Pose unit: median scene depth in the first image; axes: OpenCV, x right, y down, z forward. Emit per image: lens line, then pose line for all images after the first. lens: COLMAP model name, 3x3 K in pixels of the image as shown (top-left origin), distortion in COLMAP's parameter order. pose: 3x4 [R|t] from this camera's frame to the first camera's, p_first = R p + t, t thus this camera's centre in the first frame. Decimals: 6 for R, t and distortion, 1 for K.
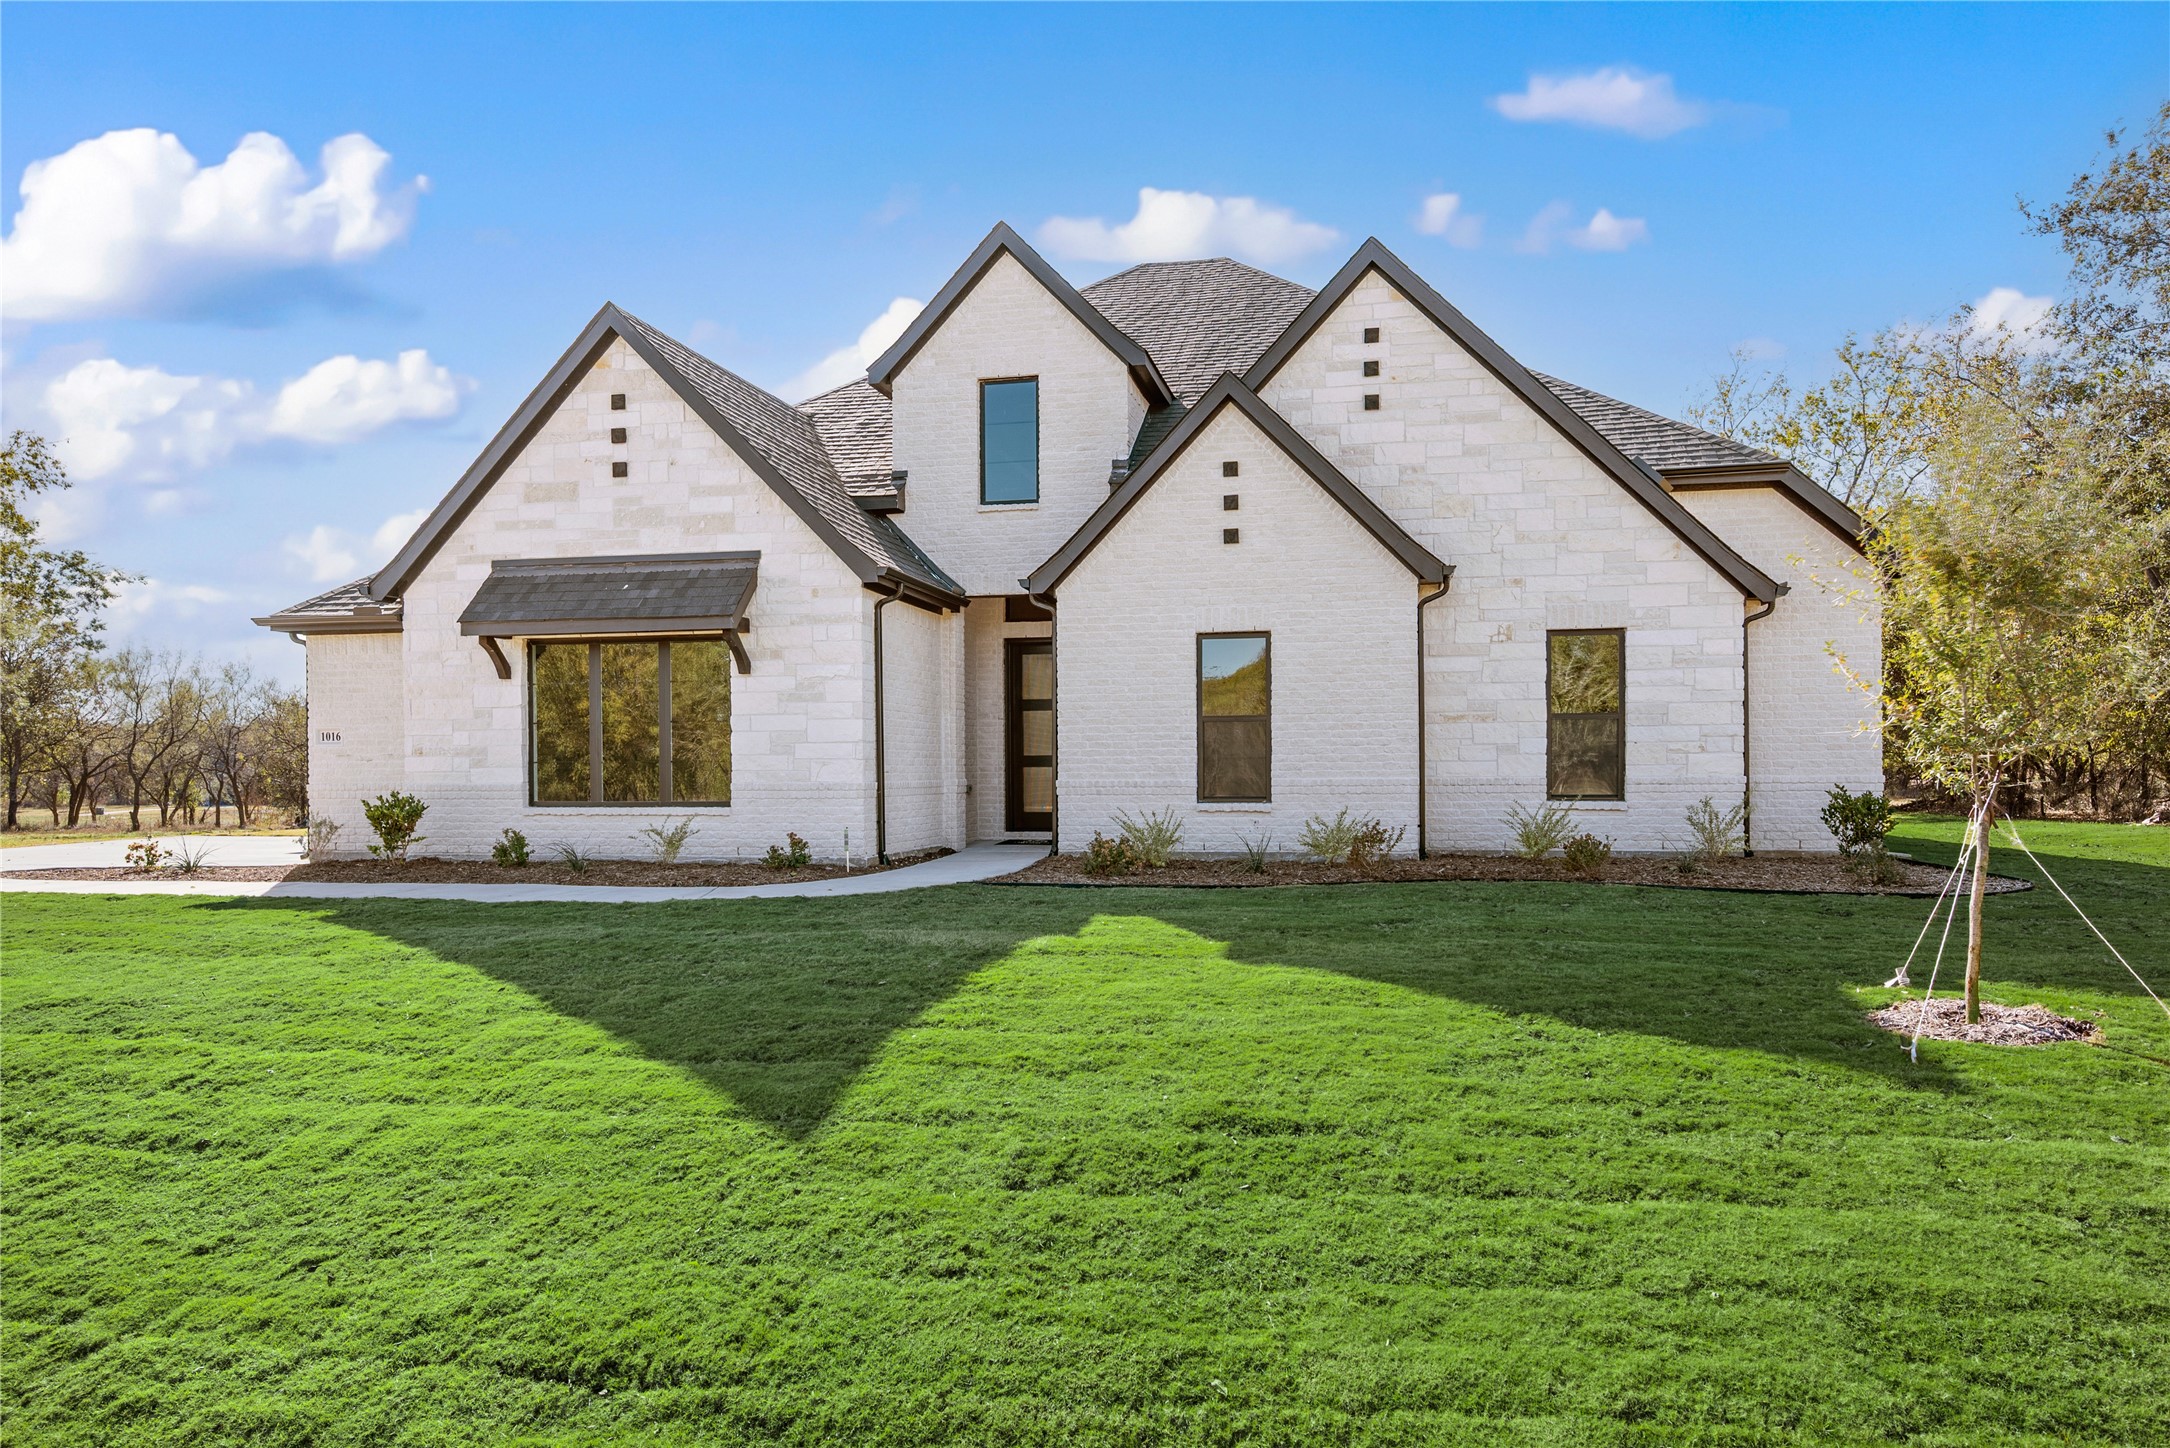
lens RADIAL K [[1313.6, 0, 1118.9], [0, 1313.6, 814.7], [0, 0, 1]] dist [-0.001838, -0.000713]
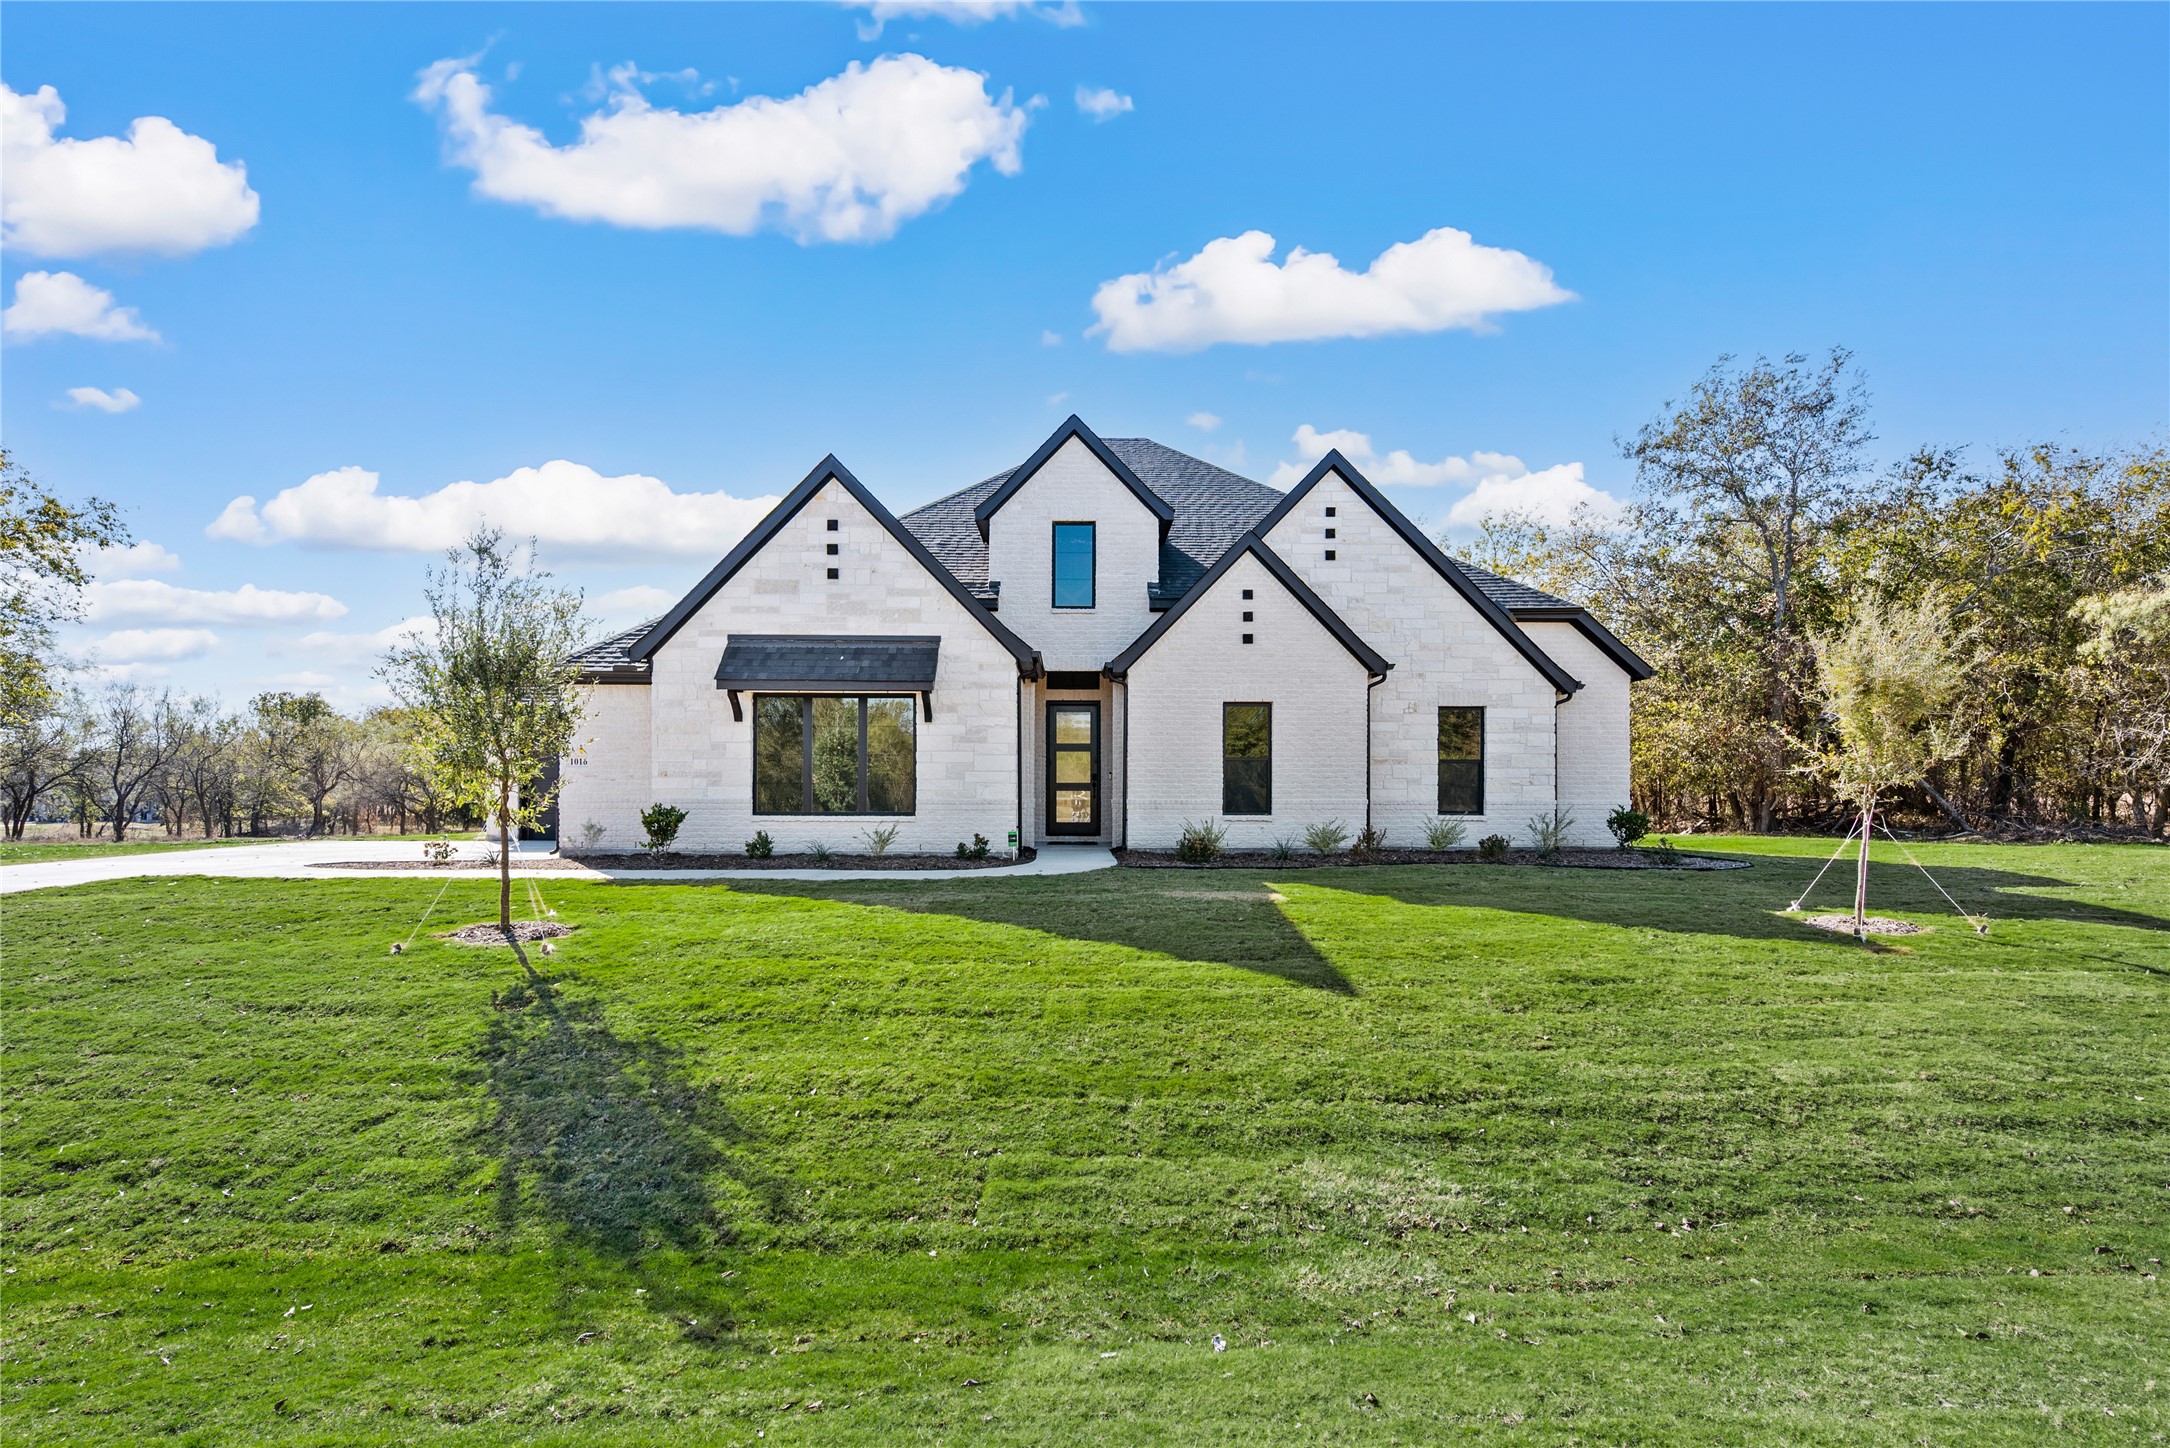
lens RADIAL K [[1008.5, 0, 1072.7], [0, 1008.5, 815.6], [0, 0, 1]] dist [0.001604, -0.000651]
pose [[0.980877, 0.005688, 0.194546, -0.337068], [-0.002247, 0.999837, -0.017903, 0.012531], [-0.194616, 0.017123, 0.980730, -0.094881]]
